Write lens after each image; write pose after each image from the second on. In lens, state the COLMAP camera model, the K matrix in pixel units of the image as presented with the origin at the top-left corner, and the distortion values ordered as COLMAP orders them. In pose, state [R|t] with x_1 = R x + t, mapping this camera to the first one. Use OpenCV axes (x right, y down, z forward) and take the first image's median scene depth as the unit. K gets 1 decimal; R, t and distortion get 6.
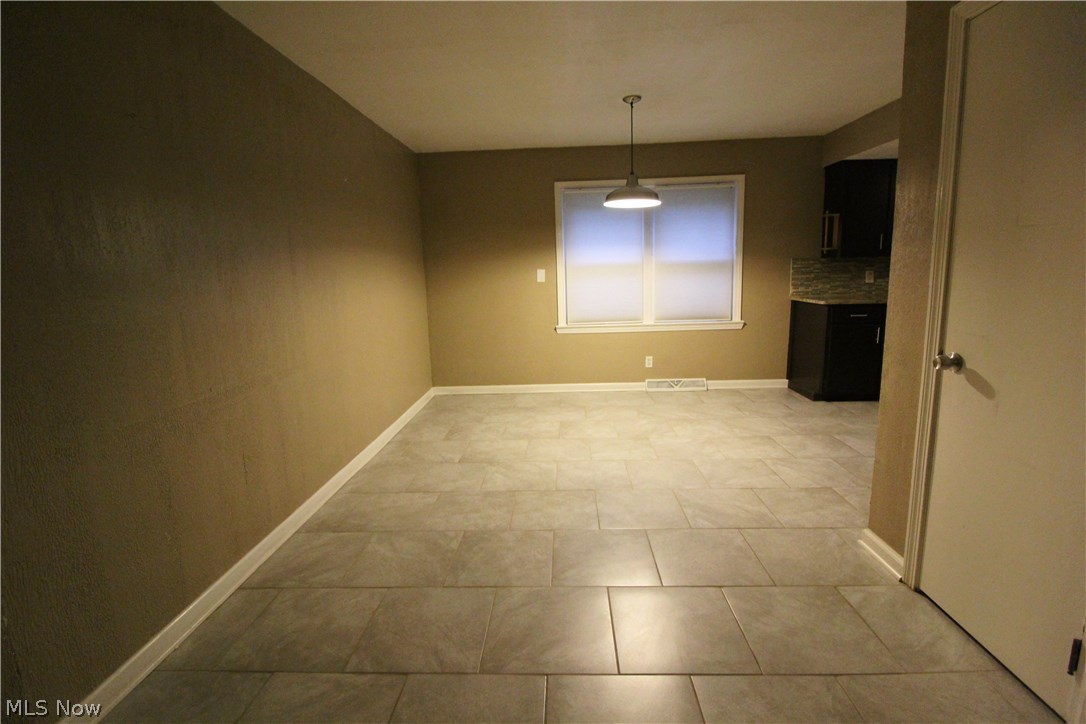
lens RADIAL K [[509.6, 0, 543.0], [0, 509.6, 362.0], [0, 0, 1]] dist [-0.001383, -0.012748]
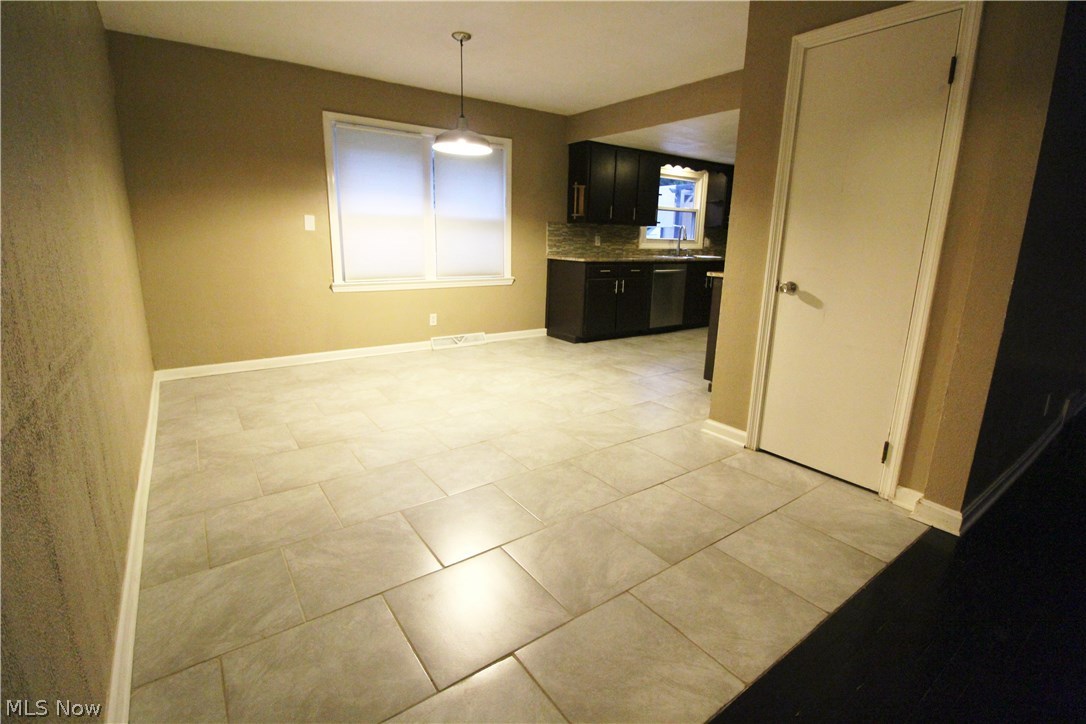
lens RADIAL K [[509.6, 0, 543.0], [0, 509.6, 362.0], [0, 0, 1]] dist [-0.001383, -0.012748]
pose [[0.776086, -0.102008, 0.622322, -0.291324], [0.067653, 0.994603, 0.078662, 0.021306], [-0.626988, -0.018946, 0.778799, 0.120468]]
